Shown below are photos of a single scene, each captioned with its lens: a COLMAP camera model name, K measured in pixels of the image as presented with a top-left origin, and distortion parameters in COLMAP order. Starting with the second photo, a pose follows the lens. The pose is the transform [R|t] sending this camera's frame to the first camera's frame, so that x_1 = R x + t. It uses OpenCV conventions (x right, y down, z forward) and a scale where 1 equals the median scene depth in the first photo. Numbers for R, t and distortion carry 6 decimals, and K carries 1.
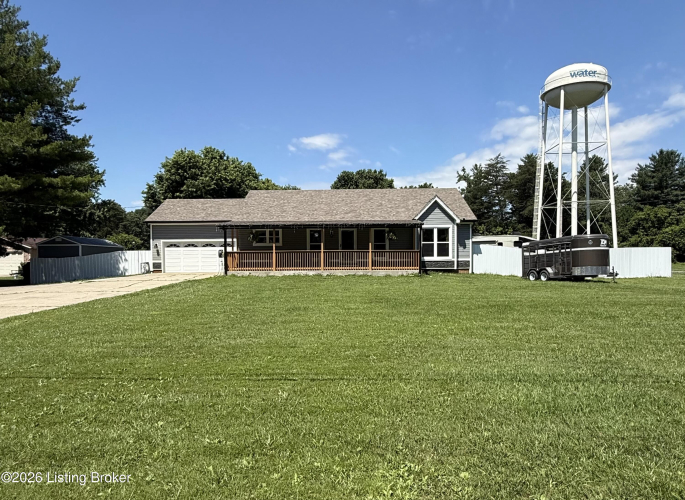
lens RADIAL K [[462.9, 0, 341.7], [0, 462.9, 257.3], [0, 0, 1]] dist [-0.001824, -0.000117]
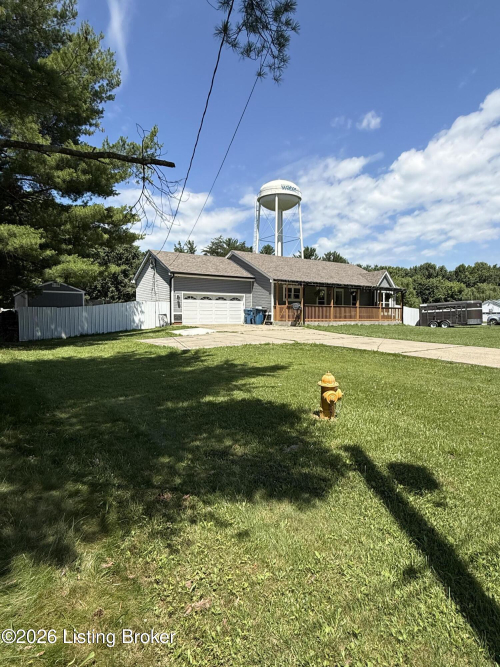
lens RADIAL K [[380.4, 0, 252.6], [0, 380.4, 333.4], [0, 0, 1]] dist [-0.036738, 0.000095]
pose [[0.810157, -0.018720, 0.585914, -0.821061], [-0.008582, 0.999004, 0.043786, 0.016231], [-0.586150, -0.040502, 0.809189, 0.277253]]
